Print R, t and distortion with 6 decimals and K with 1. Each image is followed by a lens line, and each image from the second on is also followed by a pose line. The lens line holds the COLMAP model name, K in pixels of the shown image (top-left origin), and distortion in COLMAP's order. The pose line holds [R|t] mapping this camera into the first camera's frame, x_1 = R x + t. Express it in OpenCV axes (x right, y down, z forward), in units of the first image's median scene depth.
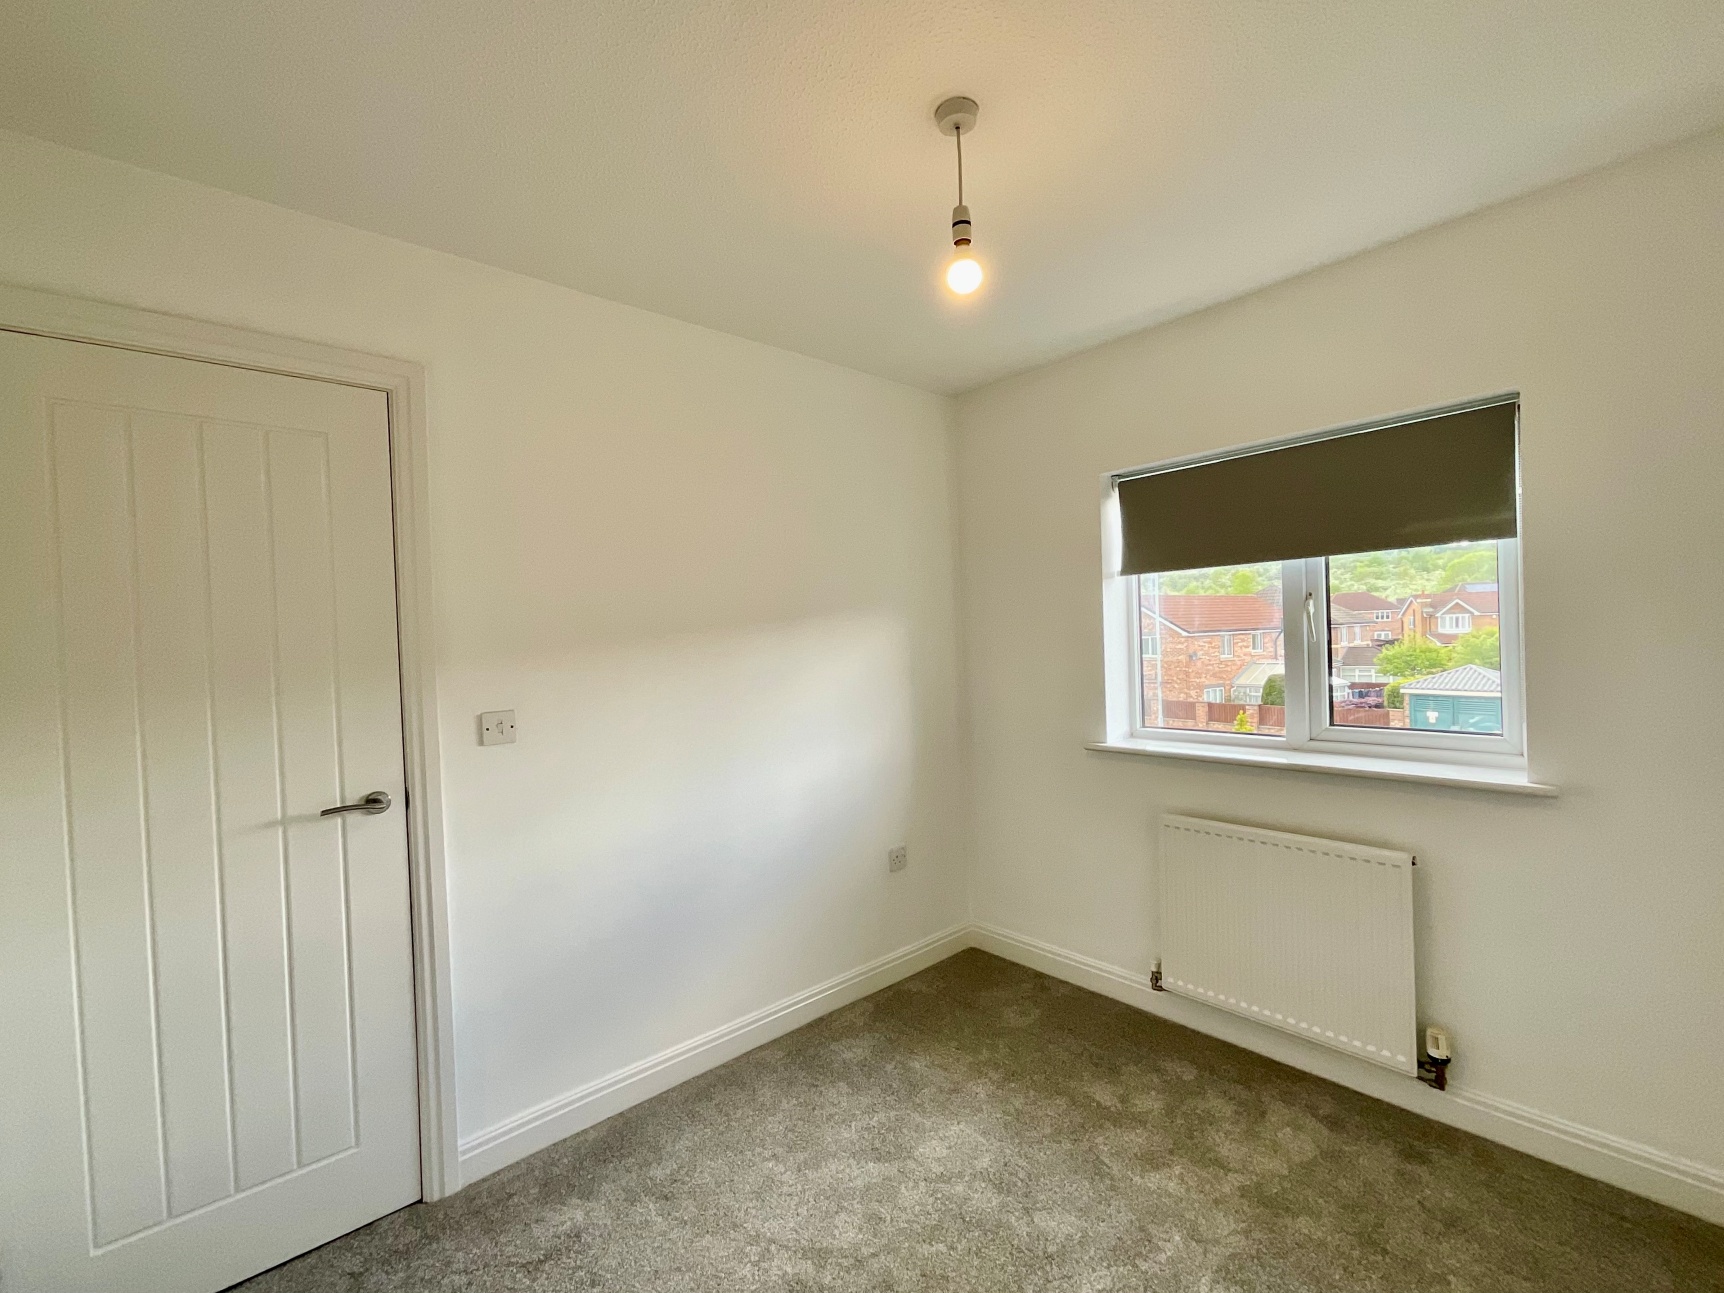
lens RADIAL K [[697.7, 0, 872.2], [0, 697.7, 652.7], [0, 0, 1]] dist [-0.001949, -0.000162]
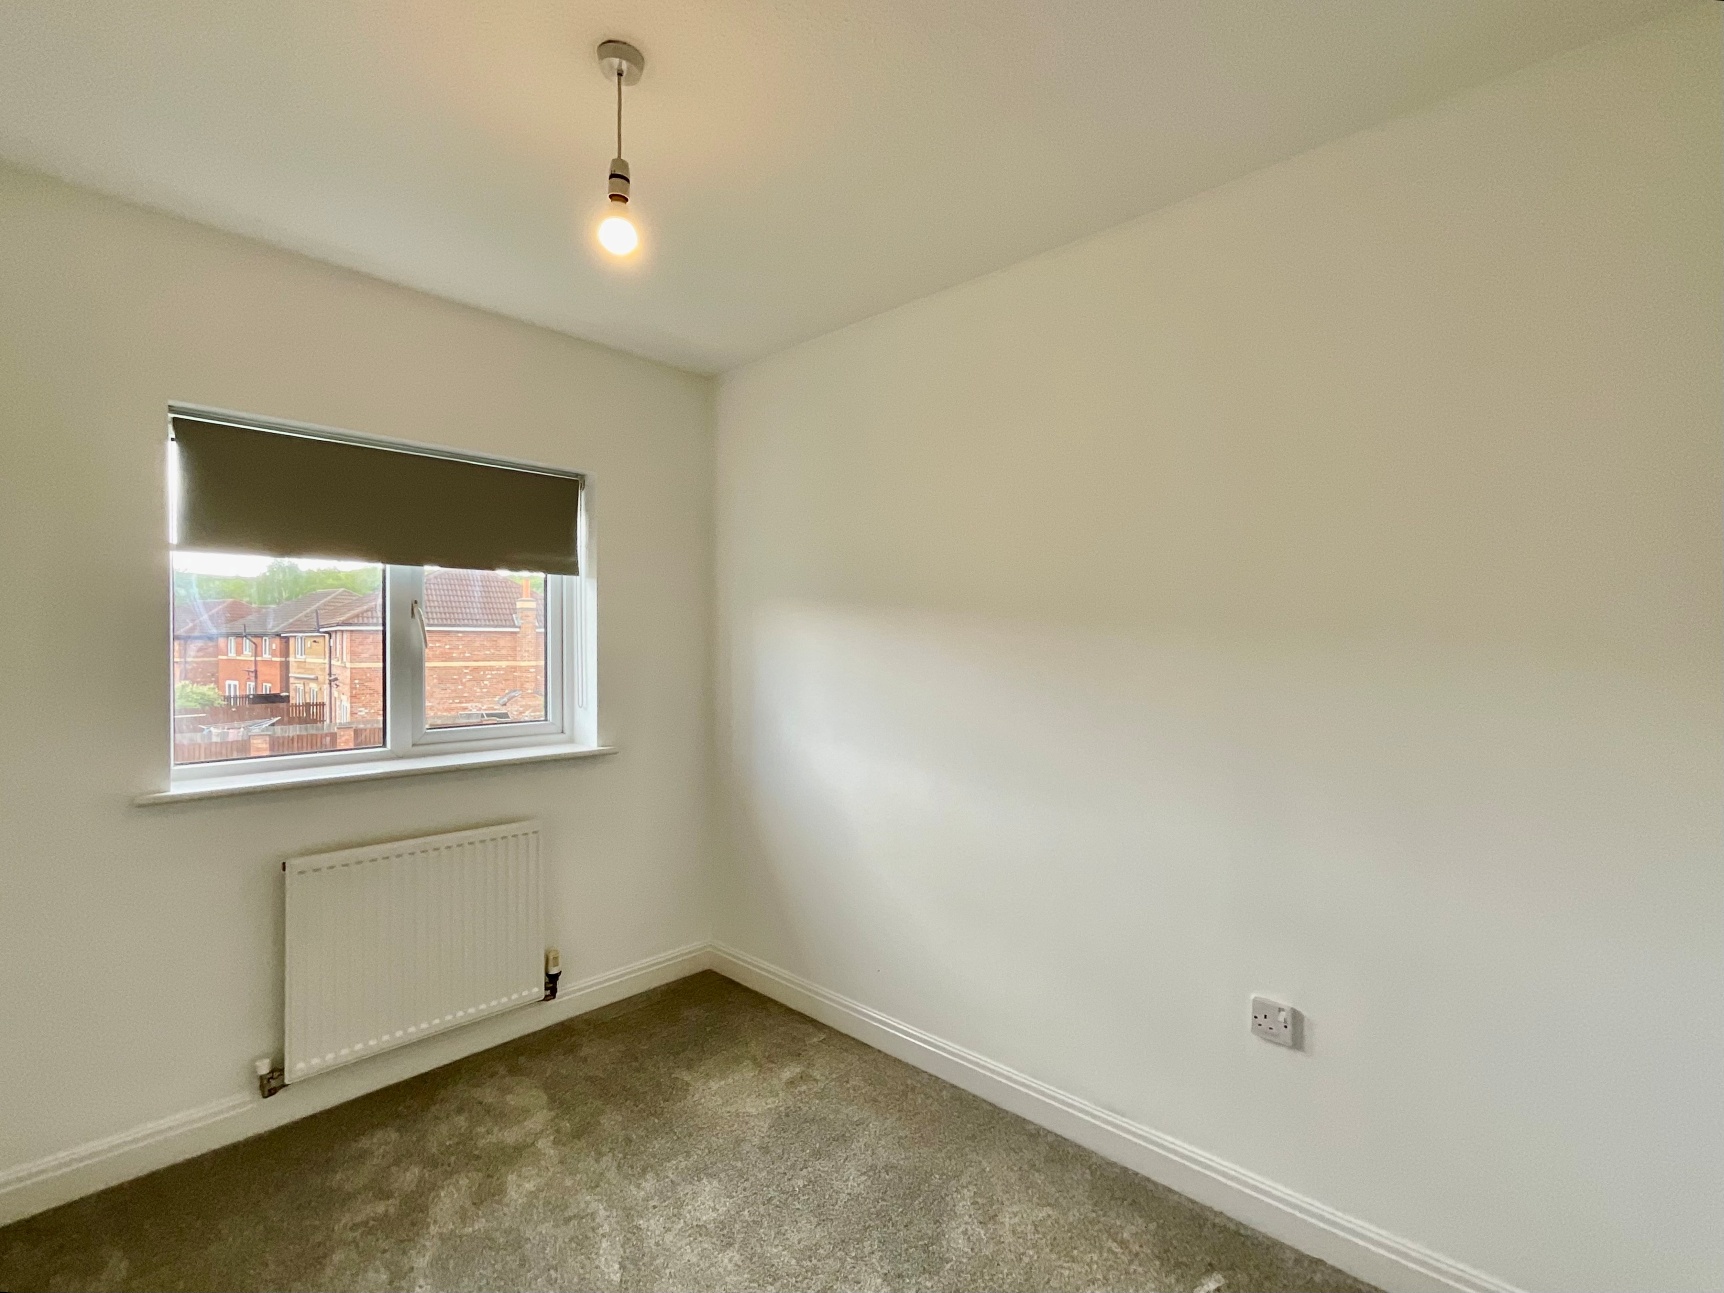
lens RADIAL K [[697.7, 0, 872.2], [0, 697.7, 652.7], [0, 0, 1]] dist [-0.001949, -0.000162]
pose [[-0.018654, 0.014813, 0.999716, -0.485280], [0.018424, 0.999726, -0.014469, 0.020931], [-0.999656, 0.018149, -0.018921, 0.424334]]
